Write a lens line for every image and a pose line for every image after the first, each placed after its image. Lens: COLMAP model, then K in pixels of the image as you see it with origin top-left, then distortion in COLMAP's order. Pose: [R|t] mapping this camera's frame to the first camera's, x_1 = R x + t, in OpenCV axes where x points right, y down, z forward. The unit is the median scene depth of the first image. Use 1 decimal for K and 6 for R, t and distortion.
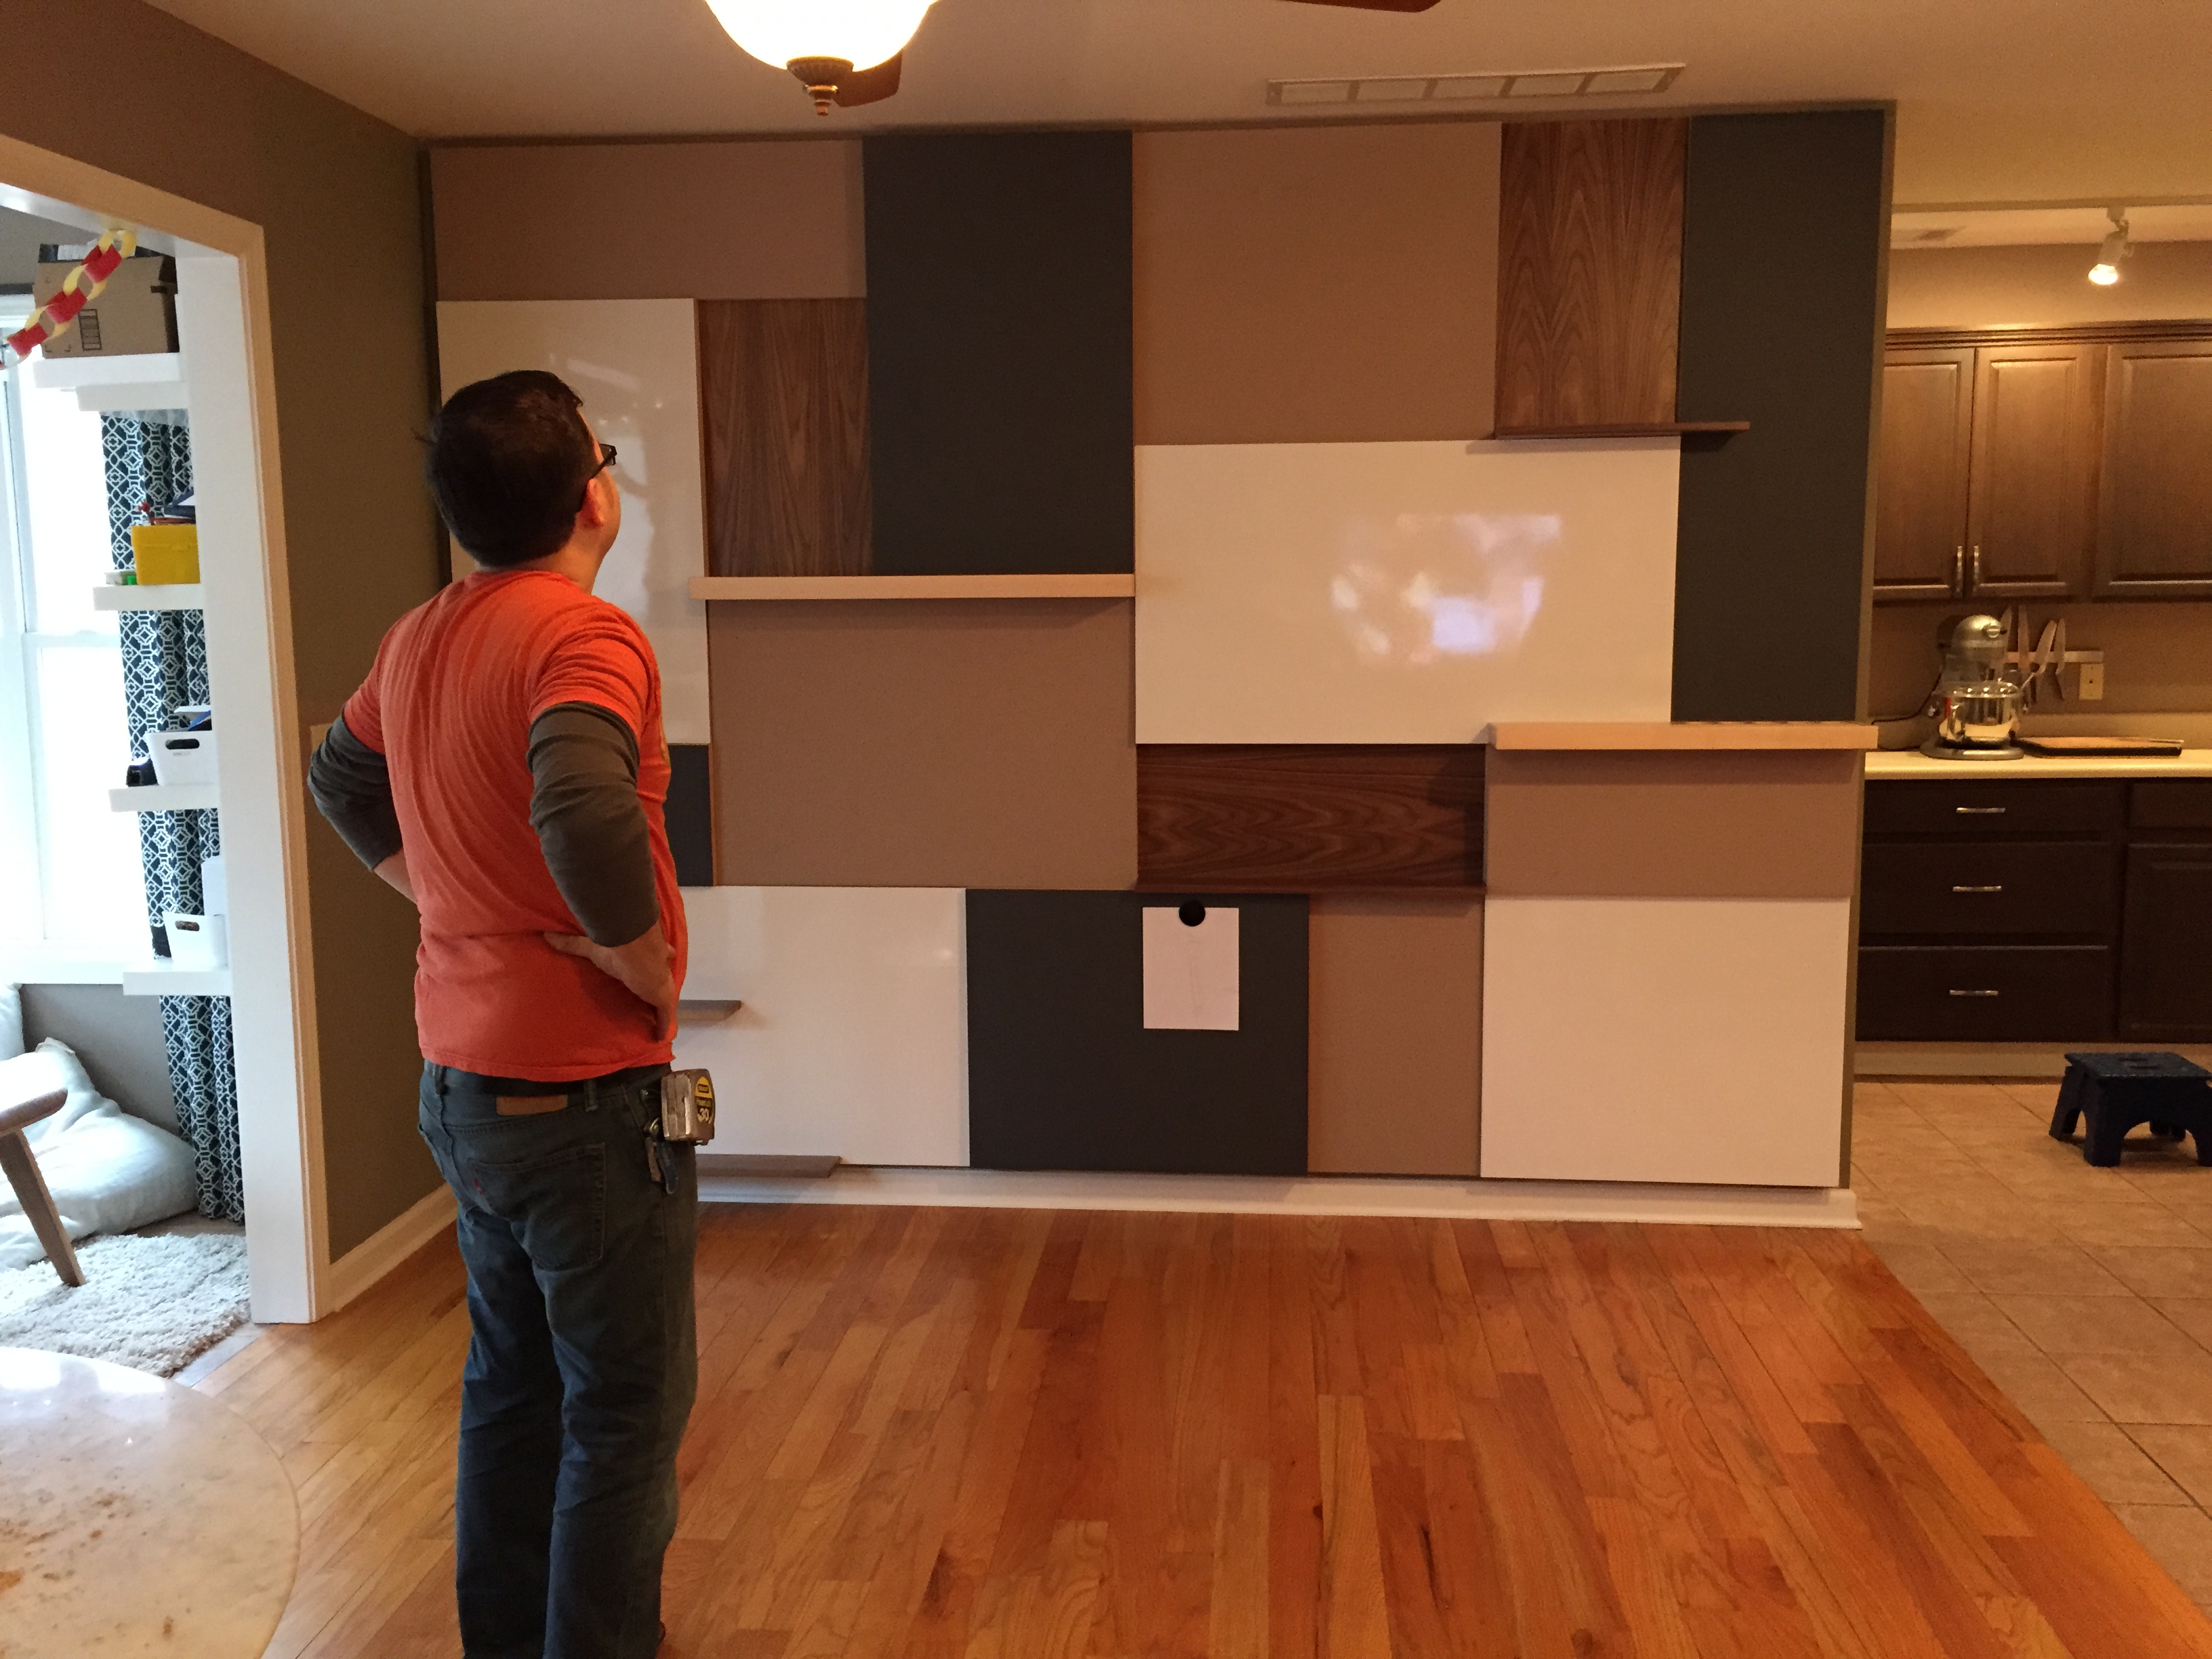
lens RADIAL K [[1887.6, 0, 1106.0], [0, 1887.6, 840.9], [0, 0, 1]] dist [0.089452, -0.103571]
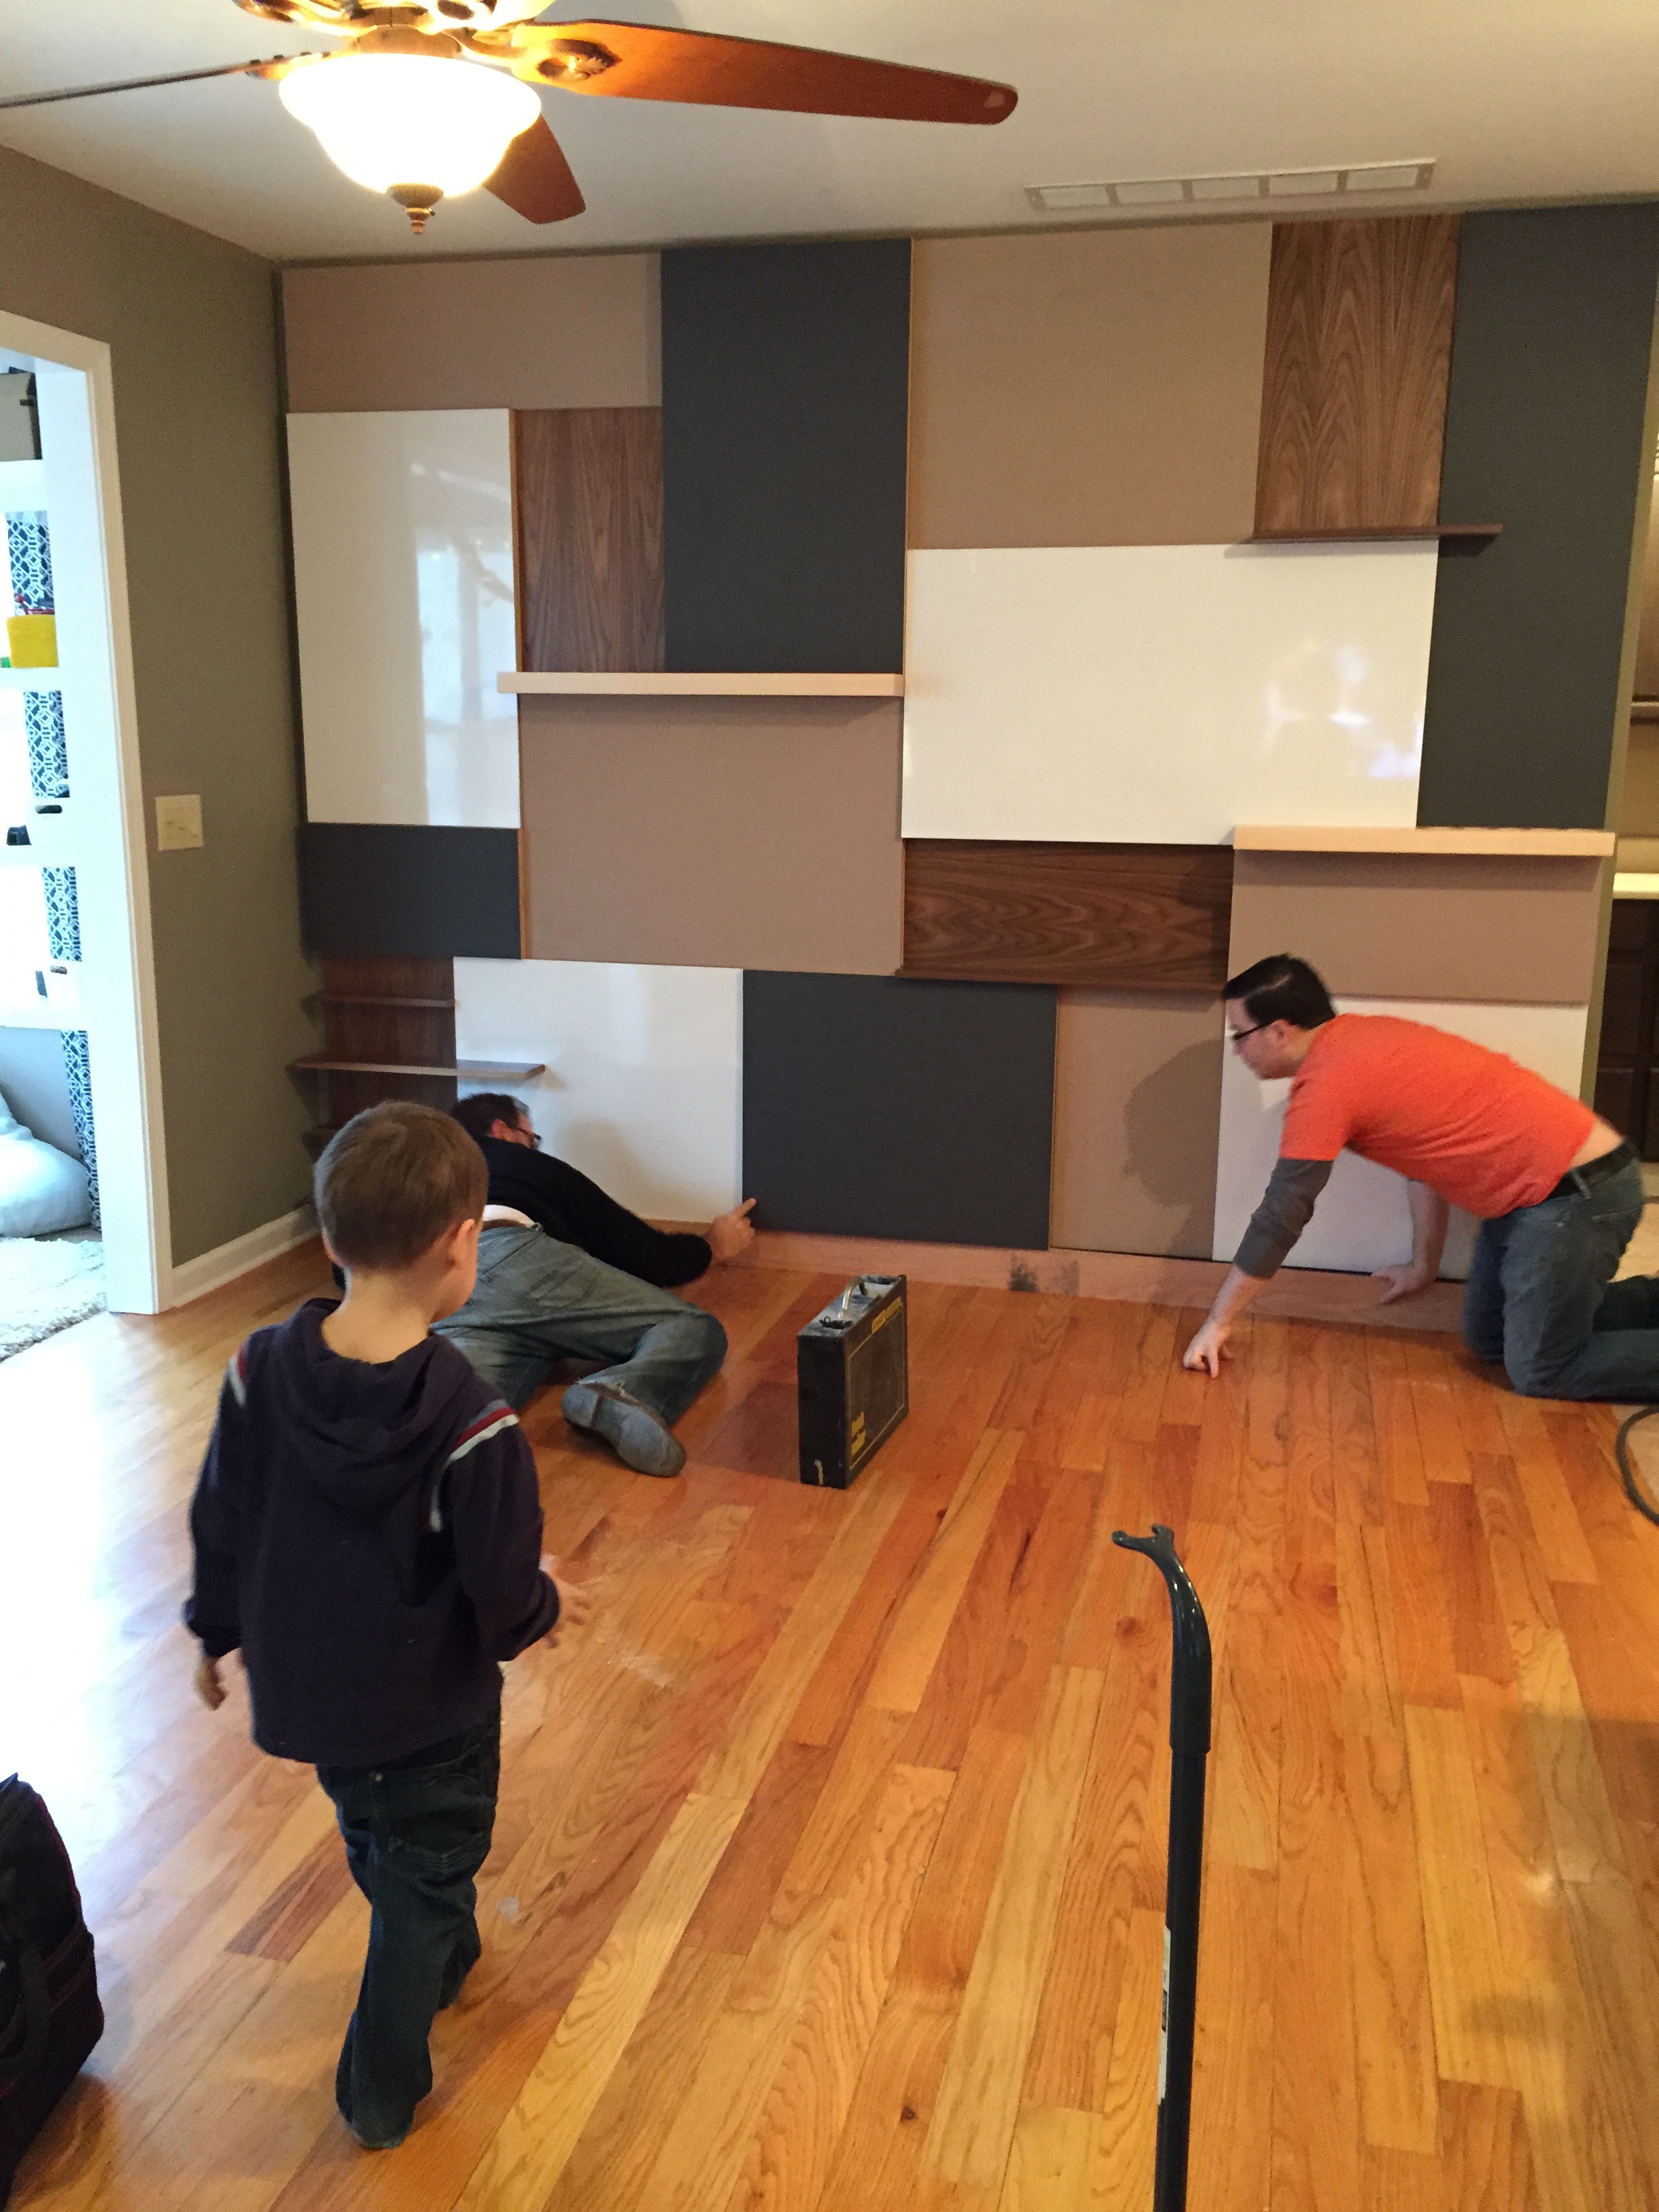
lens RADIAL K [[1887.6, 0, 826.3], [0, 1887.6, 1118.1], [0, 0, 1]] dist [0.089452, -0.103571]
pose [[0.987806, 0.047816, -0.148167, 0.143225], [-0.036519, 0.996281, 0.078048, 0.024794], [0.151348, -0.071685, 0.985878, -0.068553]]
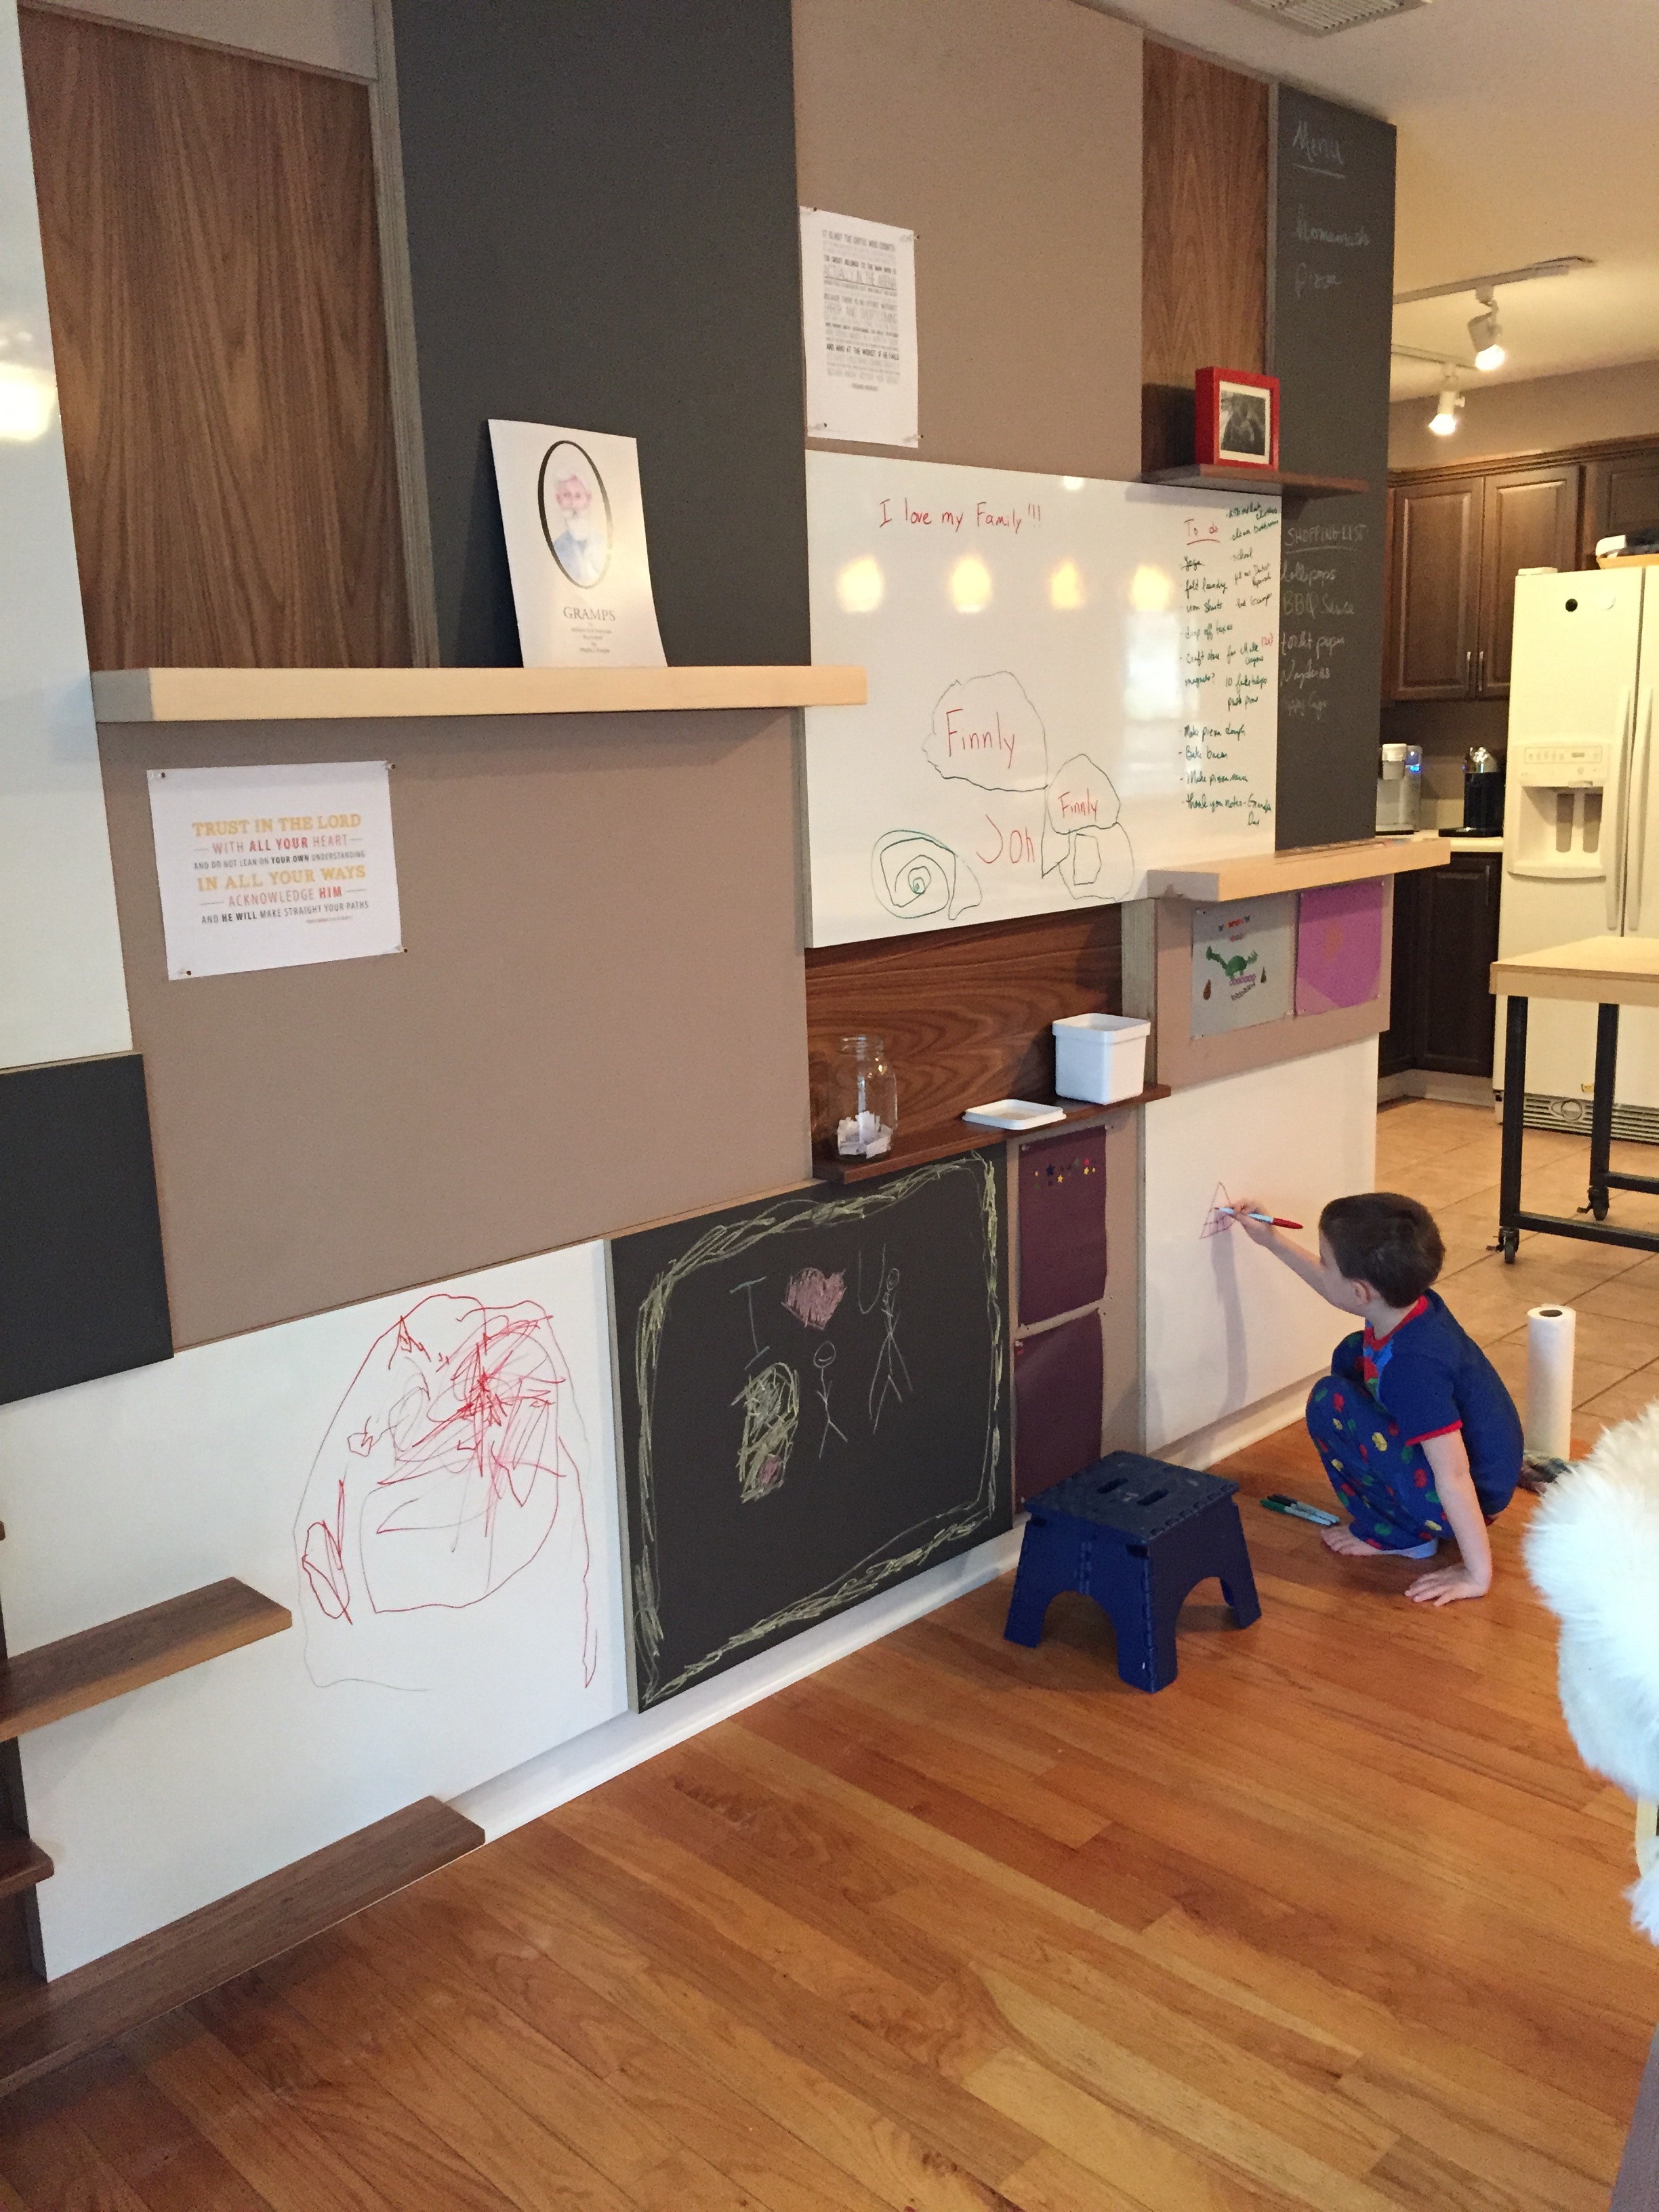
lens RADIAL K [[1887.6, 0, 828.4], [0, 1887.6, 1107.3], [0, 0, 1]] dist [0.089452, -0.103571]
pose [[0.644764, -0.166794, 0.745962, -0.464443], [0.126628, 0.985725, 0.110955, -0.069963], [-0.753820, 0.022920, 0.656681, 0.608326]]
